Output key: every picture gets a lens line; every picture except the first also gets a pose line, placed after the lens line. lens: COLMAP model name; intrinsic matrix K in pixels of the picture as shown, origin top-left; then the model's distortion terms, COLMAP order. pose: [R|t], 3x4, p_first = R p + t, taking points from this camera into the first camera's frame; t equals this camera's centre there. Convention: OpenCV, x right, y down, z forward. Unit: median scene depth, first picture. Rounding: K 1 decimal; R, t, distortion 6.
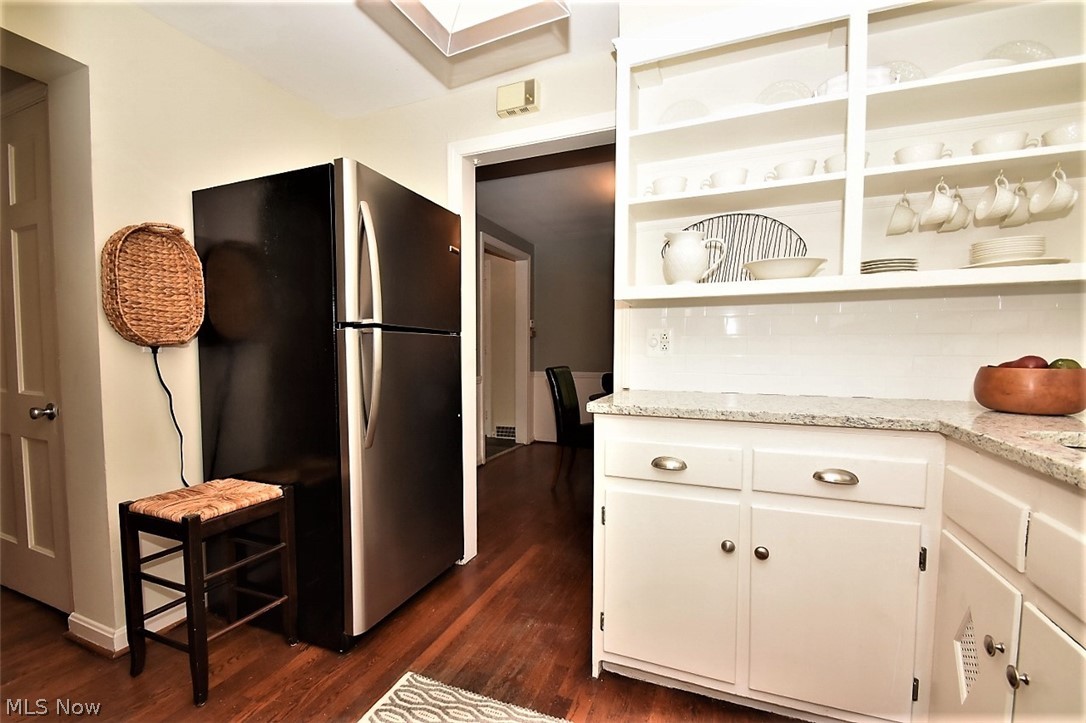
lens RADIAL K [[482.7, 0, 525.0], [0, 482.7, 378.8], [0, 0, 1]] dist [0.011722, -0.015524]
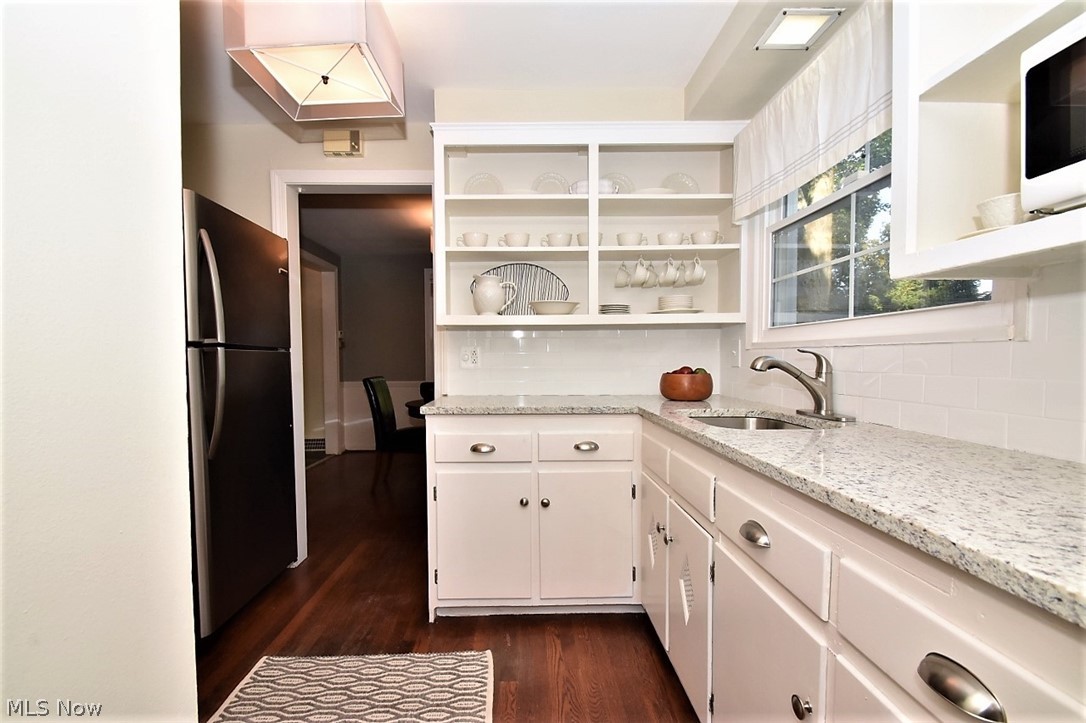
lens RADIAL K [[482.7, 0, 525.0], [0, 482.7, 378.8], [0, 0, 1]] dist [0.011722, -0.015524]
pose [[0.918760, -0.022981, 0.394146, -0.115975], [0.029292, 0.999521, -0.010003, -0.003500], [-0.393727, 0.020735, 0.918993, -0.280790]]
